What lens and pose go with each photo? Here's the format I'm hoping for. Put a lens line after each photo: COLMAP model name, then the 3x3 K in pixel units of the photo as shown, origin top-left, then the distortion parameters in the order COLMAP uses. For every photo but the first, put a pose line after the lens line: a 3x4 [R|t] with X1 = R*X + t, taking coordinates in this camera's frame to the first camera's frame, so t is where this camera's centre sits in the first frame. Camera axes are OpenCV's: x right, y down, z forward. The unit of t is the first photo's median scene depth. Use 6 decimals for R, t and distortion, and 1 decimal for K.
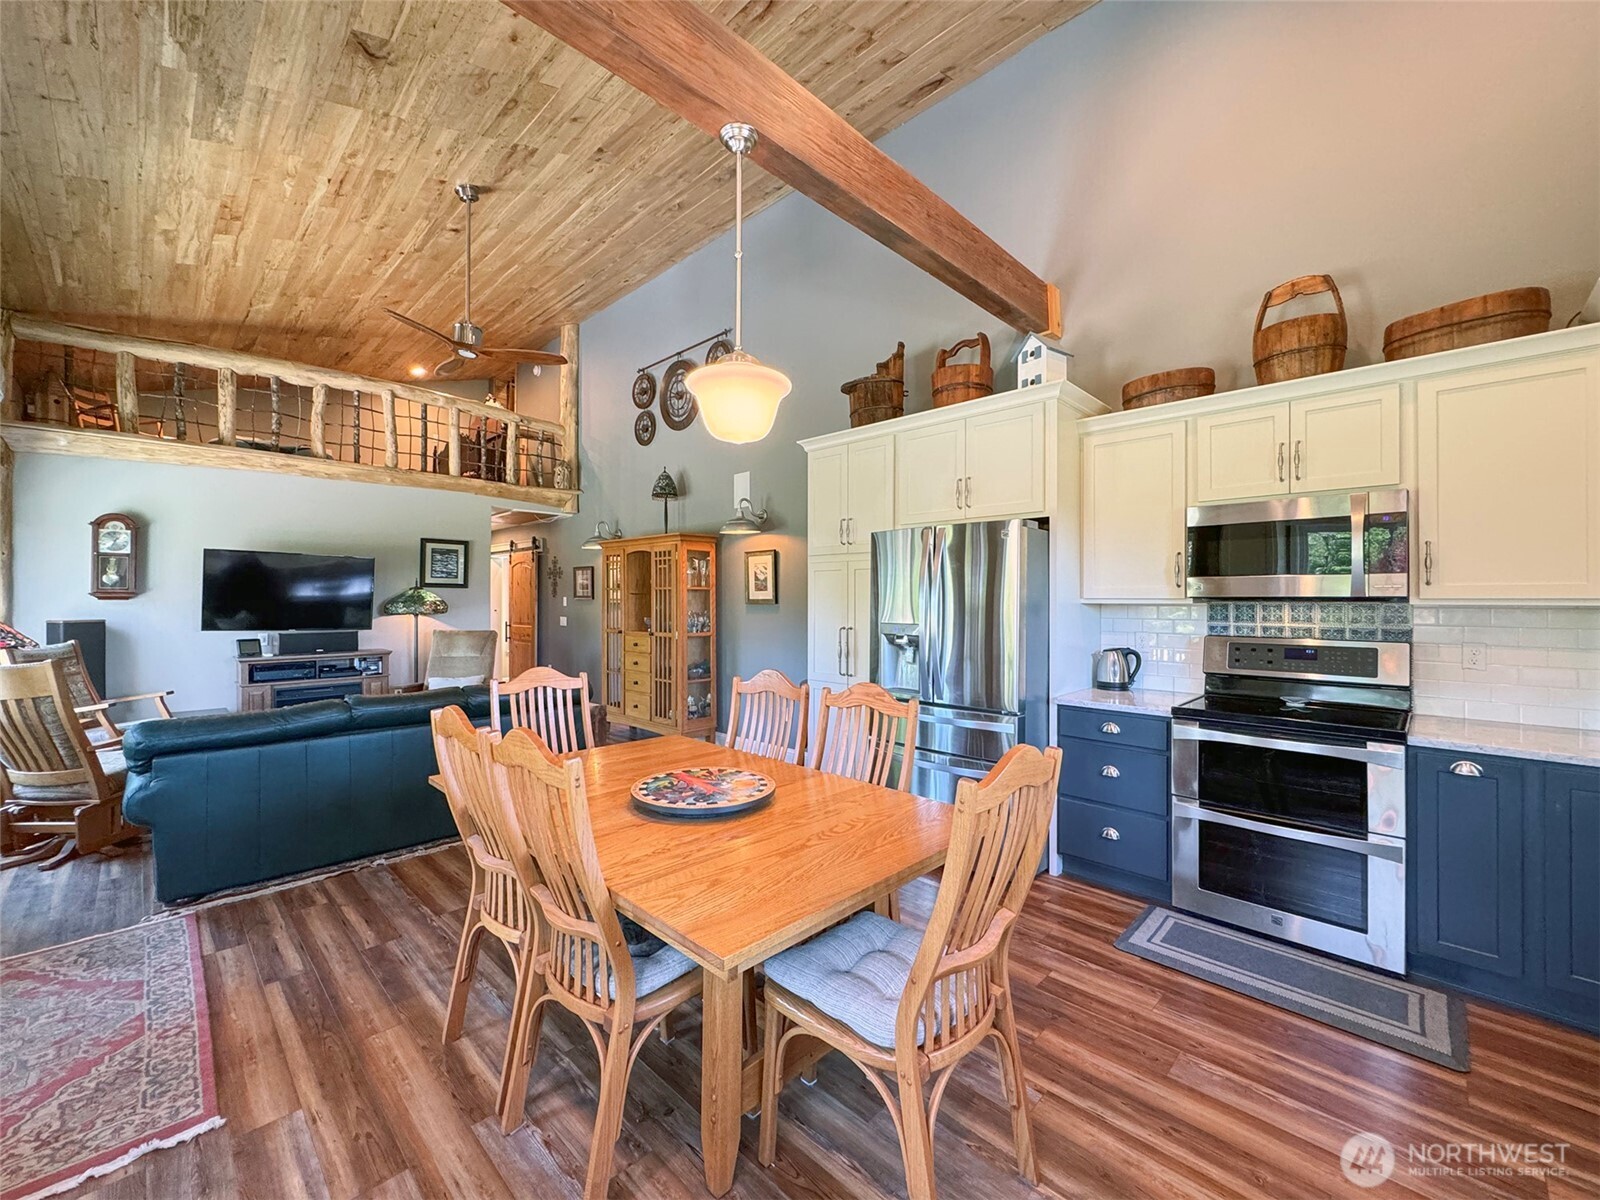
lens RADIAL K [[646.9, 0, 800.0], [0, 646.9, 600.0], [0, 0, 1]] dist [-0.003624, -0.000679]
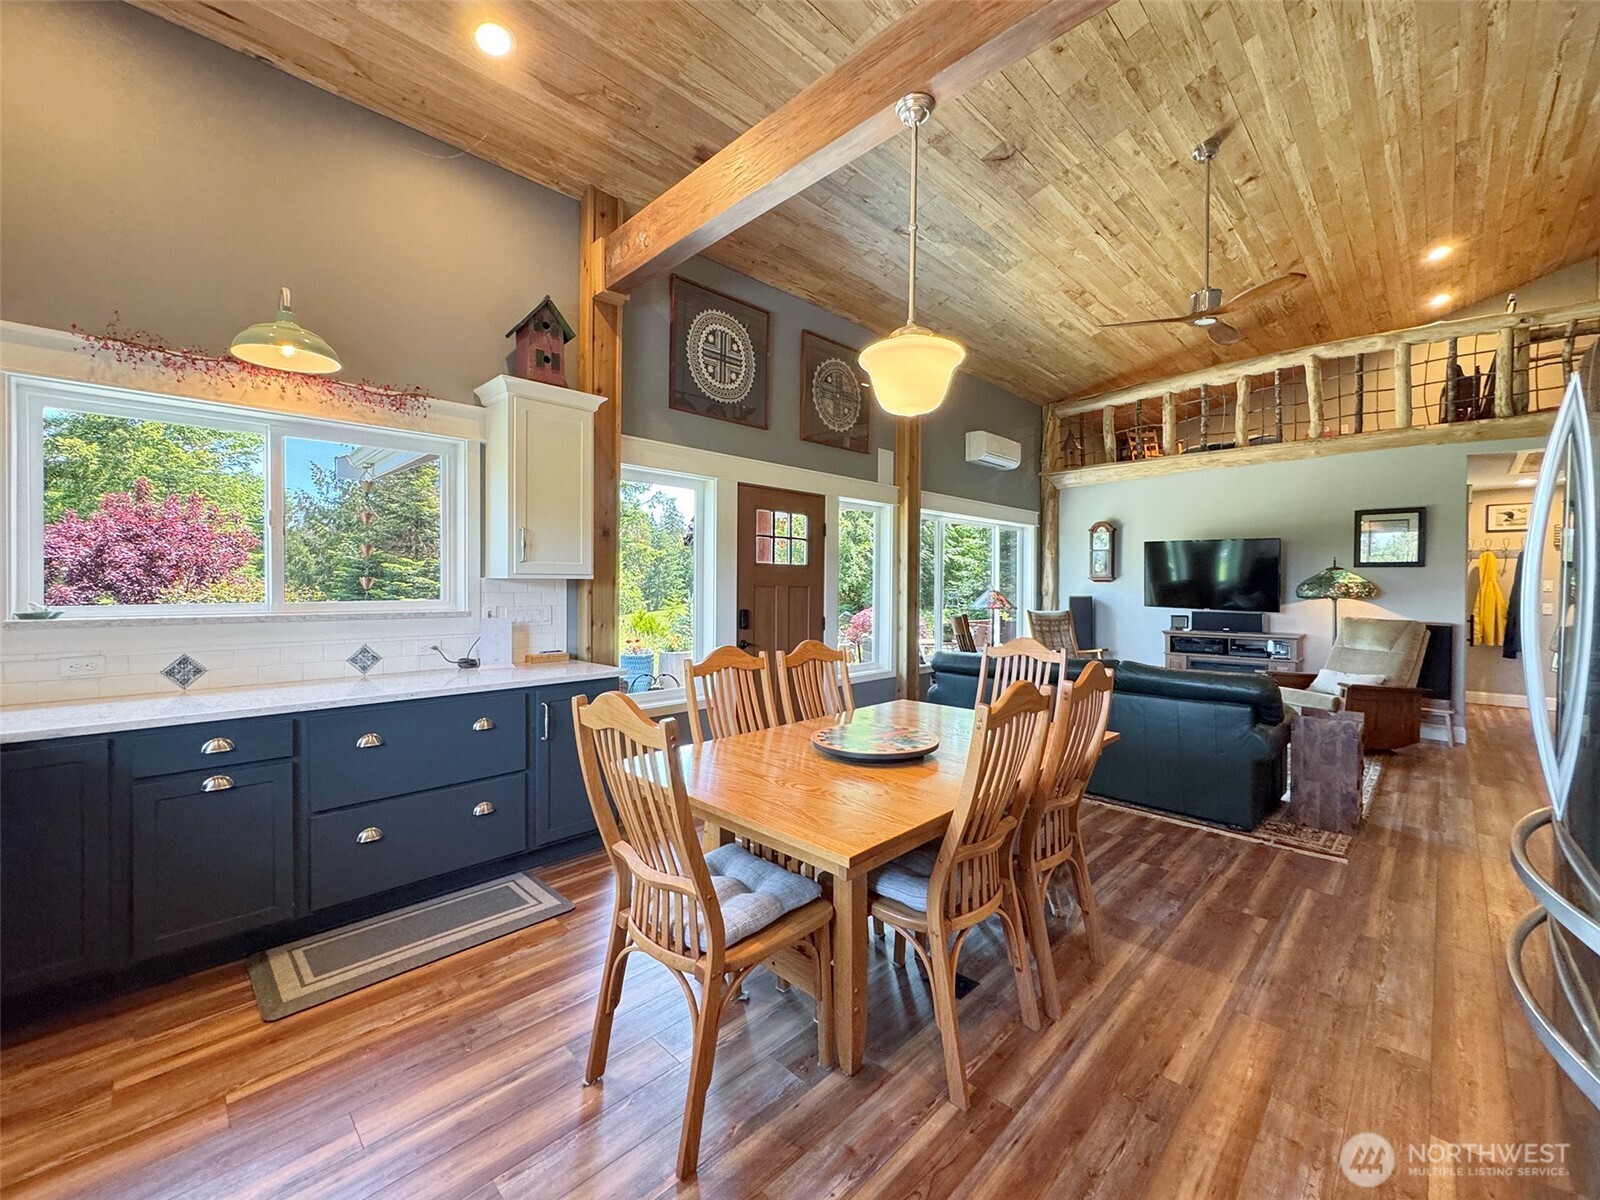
lens RADIAL K [[656.7, 0, 805.3], [0, 656.7, 589.9], [0, 0, 1]] dist [0.000108, -0.000381]
pose [[0.000123, 0.006071, -0.999982, 0.368051], [-0.003885, 0.999974, 0.006071, 0.009569], [0.999992, 0.003884, 0.000146, 0.330839]]
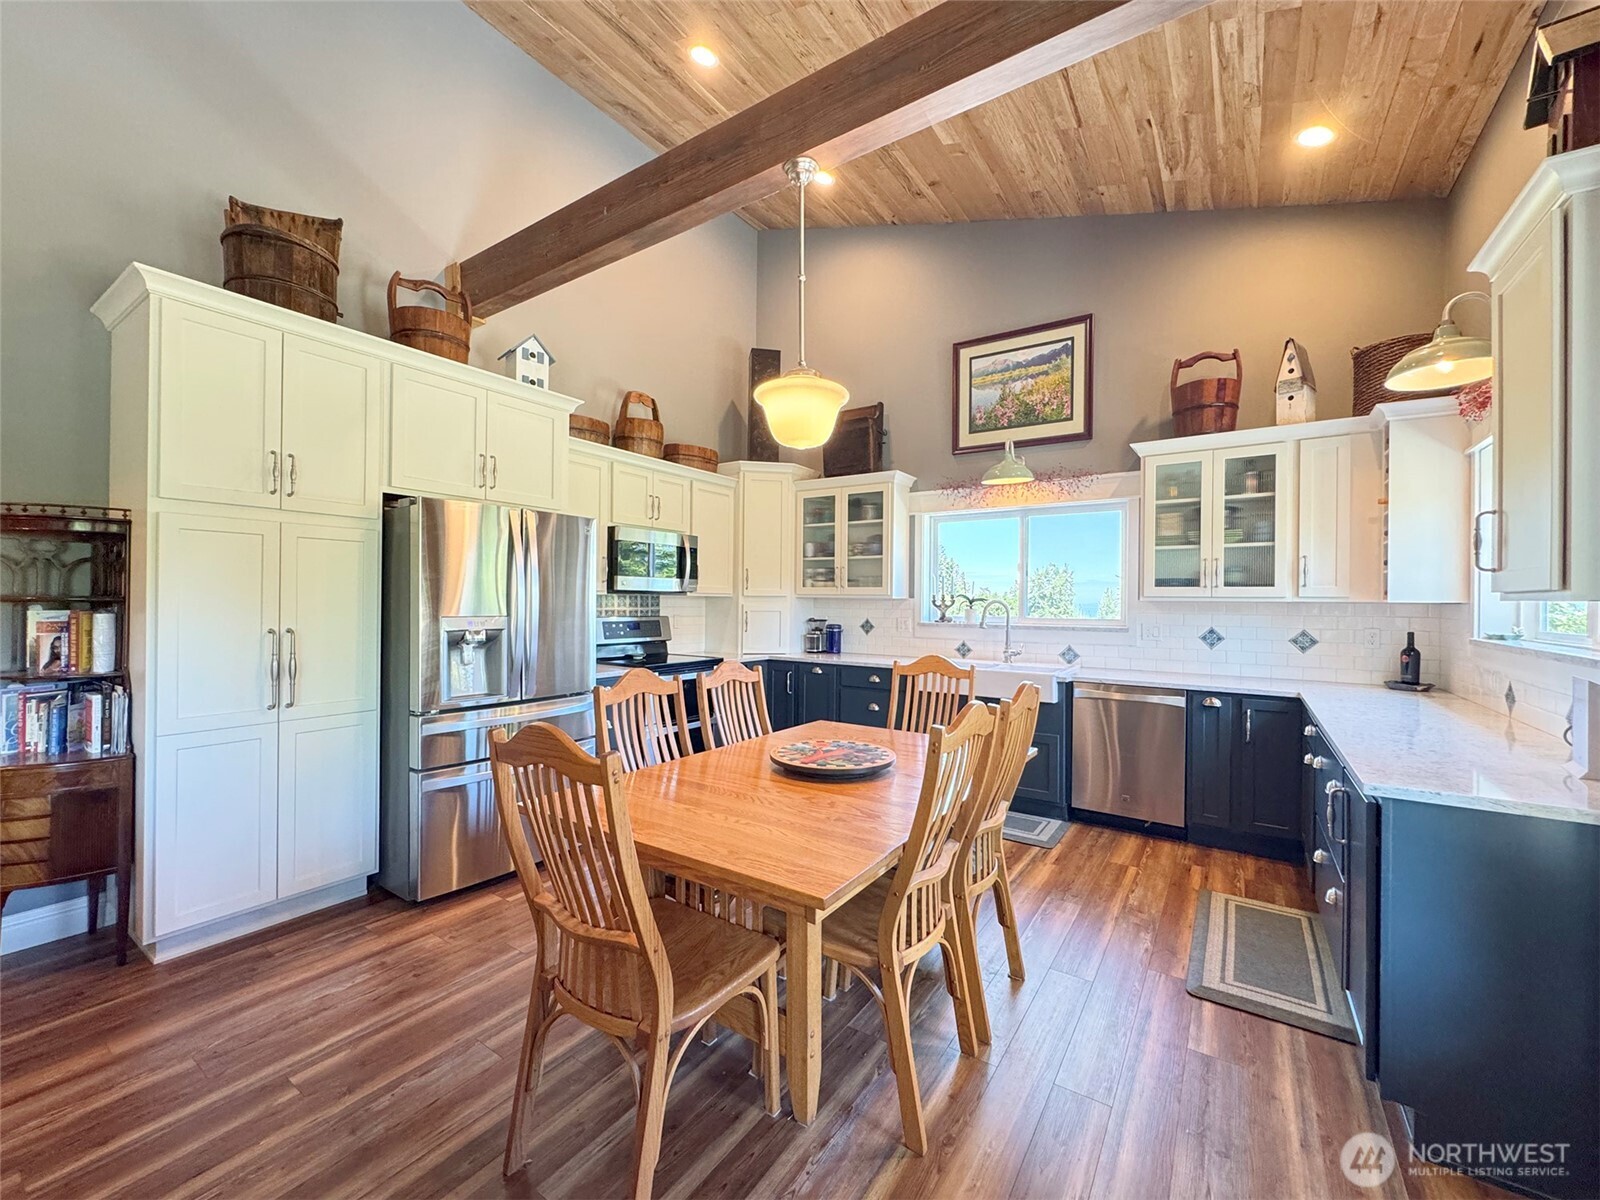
lens RADIAL K [[646.9, 0, 800.0], [0, 646.9, 600.0], [0, 0, 1]] dist [-0.003624, -0.000679]
pose [[-0.176544, -0.003369, 0.984287, -0.467342], [-0.009312, 0.999955, 0.001752, 0.005869], [-0.984249, -0.008856, -0.176567, 0.472167]]
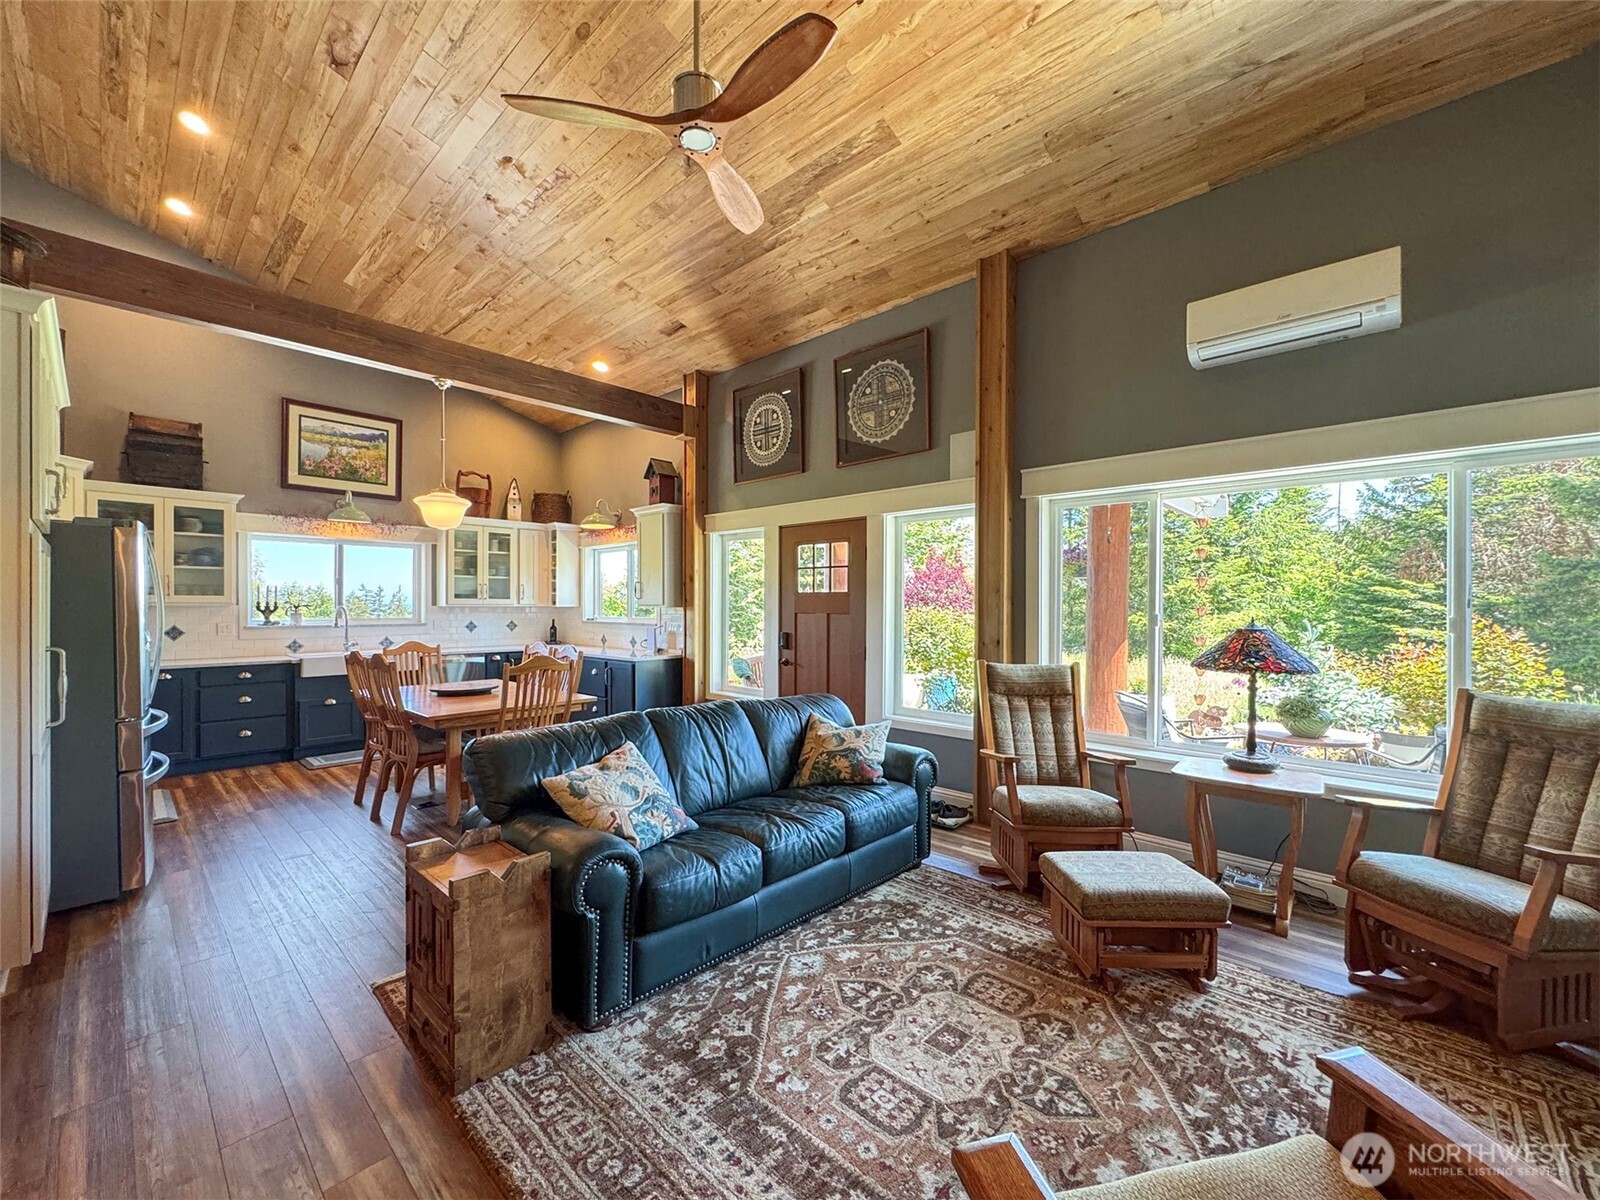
lens RADIAL K [[652.8, 0, 800.1], [0, 652.8, 609.5], [0, 0, 1]] dist [-0.000880, -0.000196]
pose [[-0.999746, -0.004838, -0.022002, -0.476976], [-0.004990, 0.999964, 0.006829, -0.001765], [0.021969, 0.006937, -0.999735, 1.240491]]
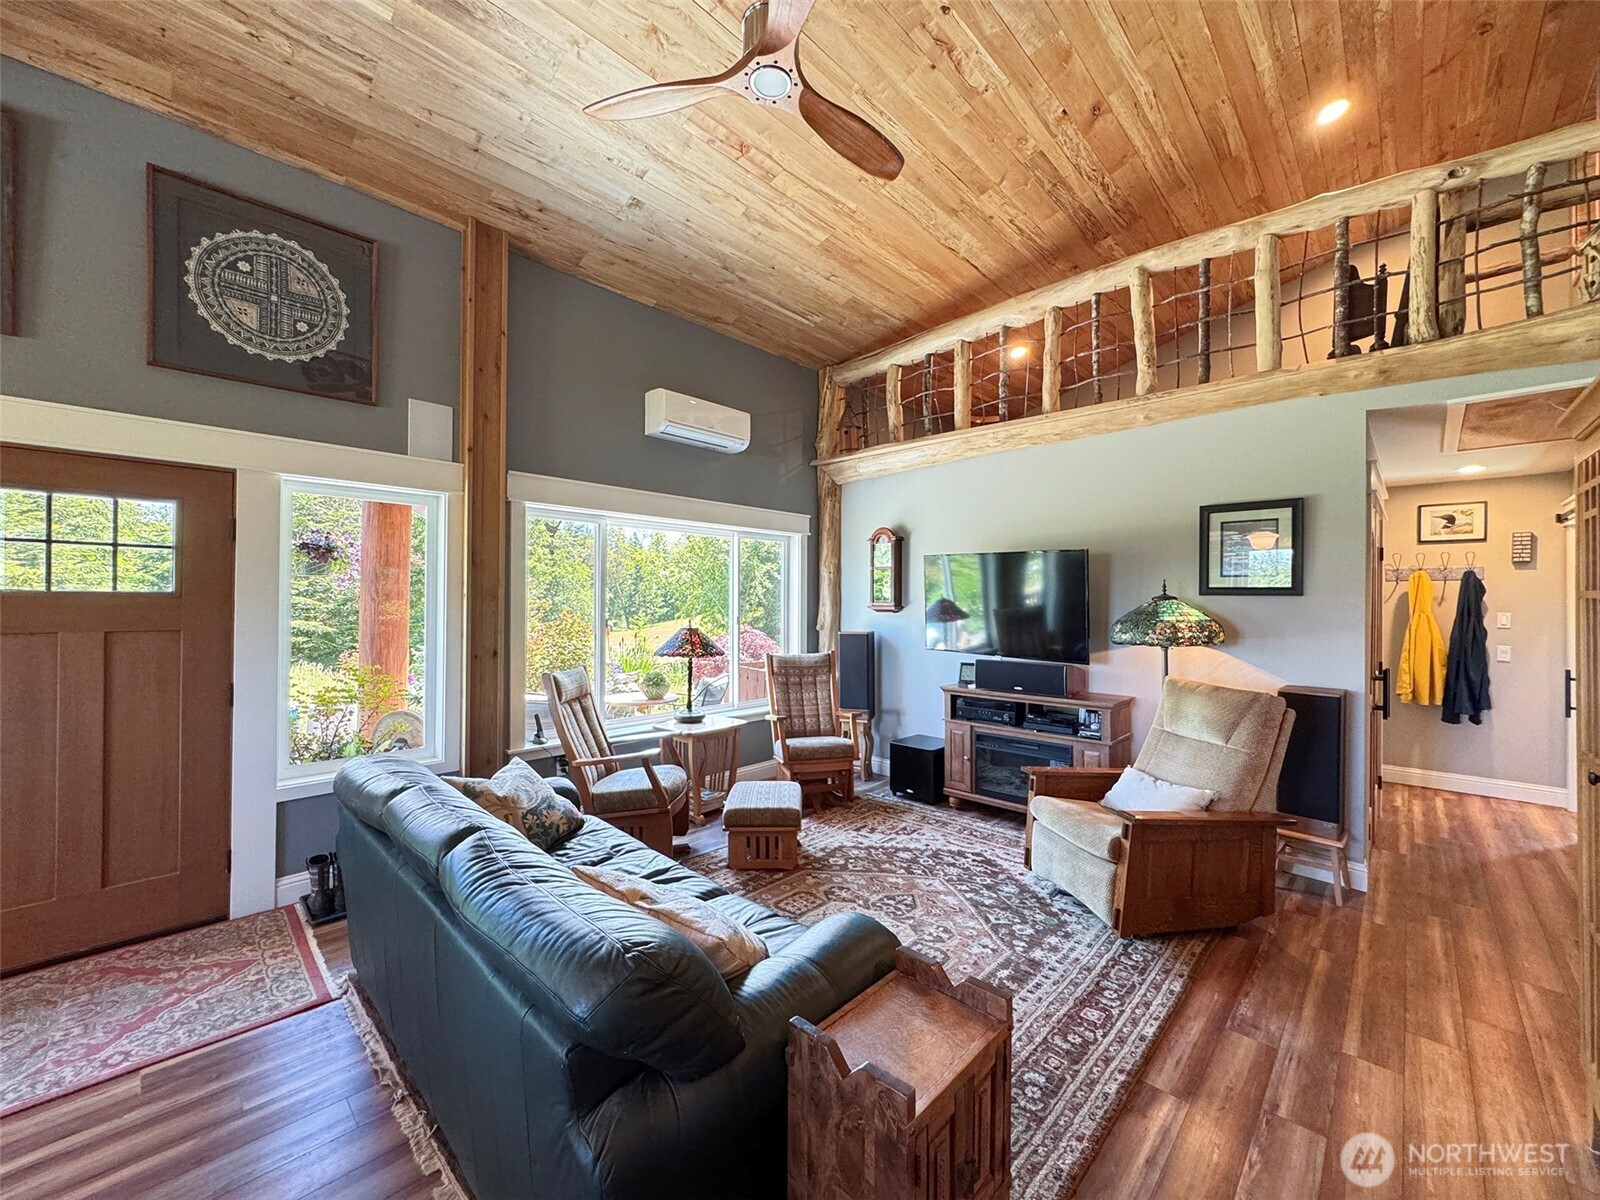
lens RADIAL K [[640.0, 0, 800.0], [0, 640.0, 600.0], [0, 0, 1]] dist [-0.001901, 0.000419]
pose [[0.008387, -0.004431, -0.999955, -0.056481], [-0.005617, 0.999974, -0.004478, -0.014678], [0.999949, 0.005655, 0.008362, 0.820575]]
